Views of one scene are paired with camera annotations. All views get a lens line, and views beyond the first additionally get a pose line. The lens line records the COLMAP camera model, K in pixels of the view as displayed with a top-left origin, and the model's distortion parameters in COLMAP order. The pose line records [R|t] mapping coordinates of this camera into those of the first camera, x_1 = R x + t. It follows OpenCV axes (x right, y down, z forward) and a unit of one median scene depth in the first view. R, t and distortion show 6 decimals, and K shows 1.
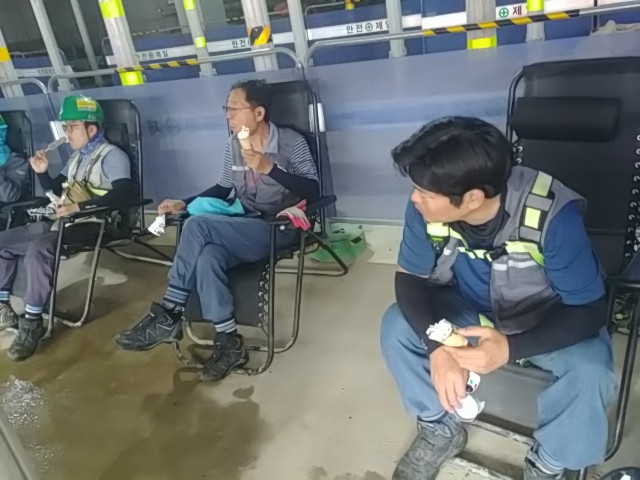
lens RADIAL K [[556.0, 0, 346.6], [0, 556.0, 240.9], [0, 0, 1]] dist [0.085707, -0.149210]
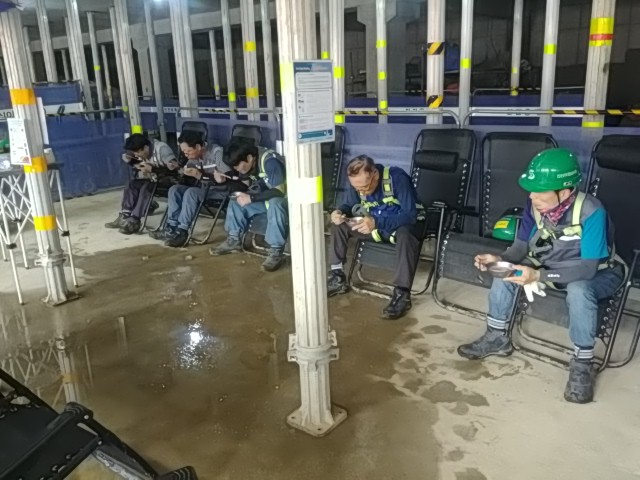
lens RADIAL K [[561.0, 0, 320.0], [0, 561.0, 240.0], [0, 0, 1]] dist [0.095884, -0.160564]
pose [[0.938293, 0.200915, -0.281496, 0.060960], [-0.234563, 0.967825, -0.091077, 0.221618], [0.254140, 0.151485, 0.955230, -0.502606]]
